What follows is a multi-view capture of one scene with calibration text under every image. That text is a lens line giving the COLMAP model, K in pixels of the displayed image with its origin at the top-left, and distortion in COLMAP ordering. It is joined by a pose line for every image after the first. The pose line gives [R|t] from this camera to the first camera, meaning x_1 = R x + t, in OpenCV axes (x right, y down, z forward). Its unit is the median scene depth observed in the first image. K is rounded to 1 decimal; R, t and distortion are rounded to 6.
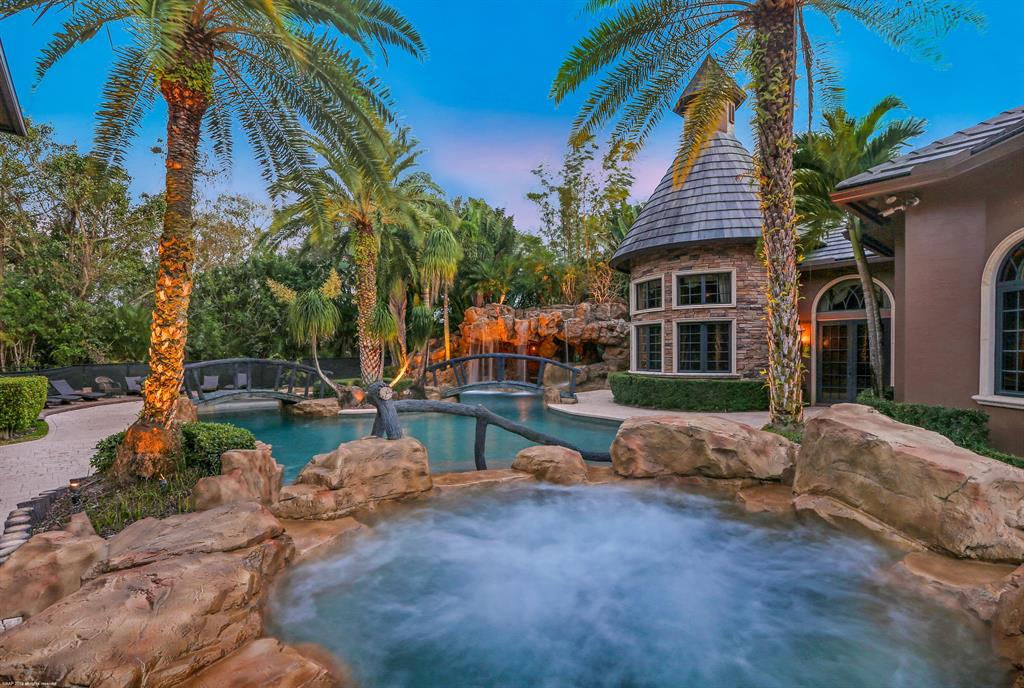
lens RADIAL K [[483.2, 0, 483.1], [0, 483.2, 361.0], [0, 0, 1]] dist [-0.025772, 0.001493]
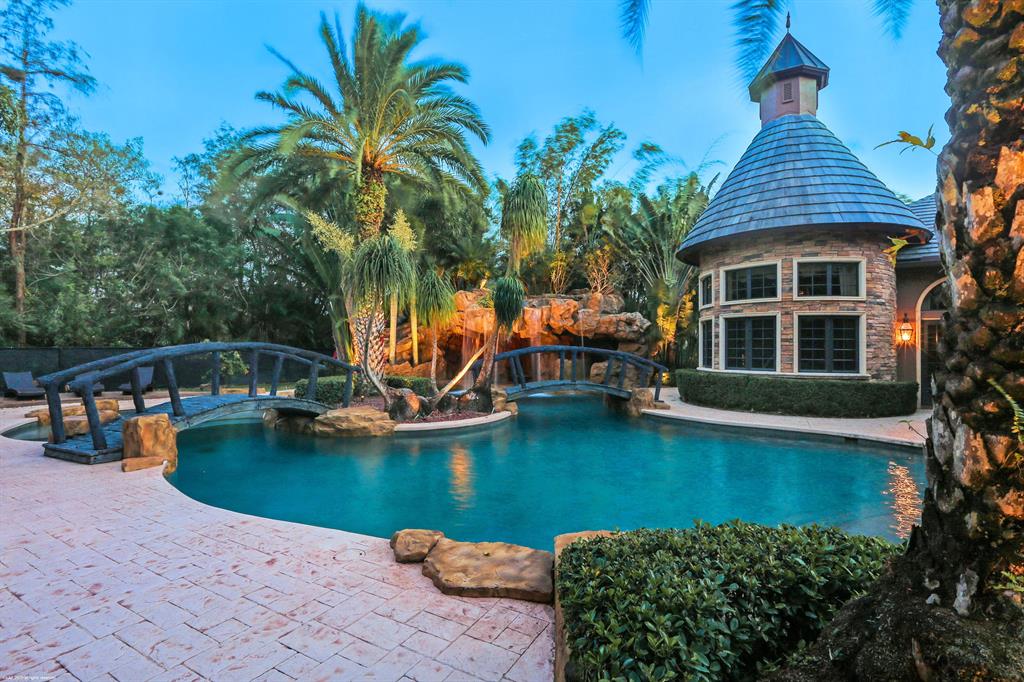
lens RADIAL K [[483.2, 0, 513.6], [0, 483.2, 344.9], [0, 0, 1]] dist [-0.025772, 0.001493]
pose [[0.950330, 0.025381, 0.310207, -0.362900], [-0.017327, 0.999438, -0.028691, 0.008365], [-0.310761, 0.021892, 0.950236, 0.329914]]
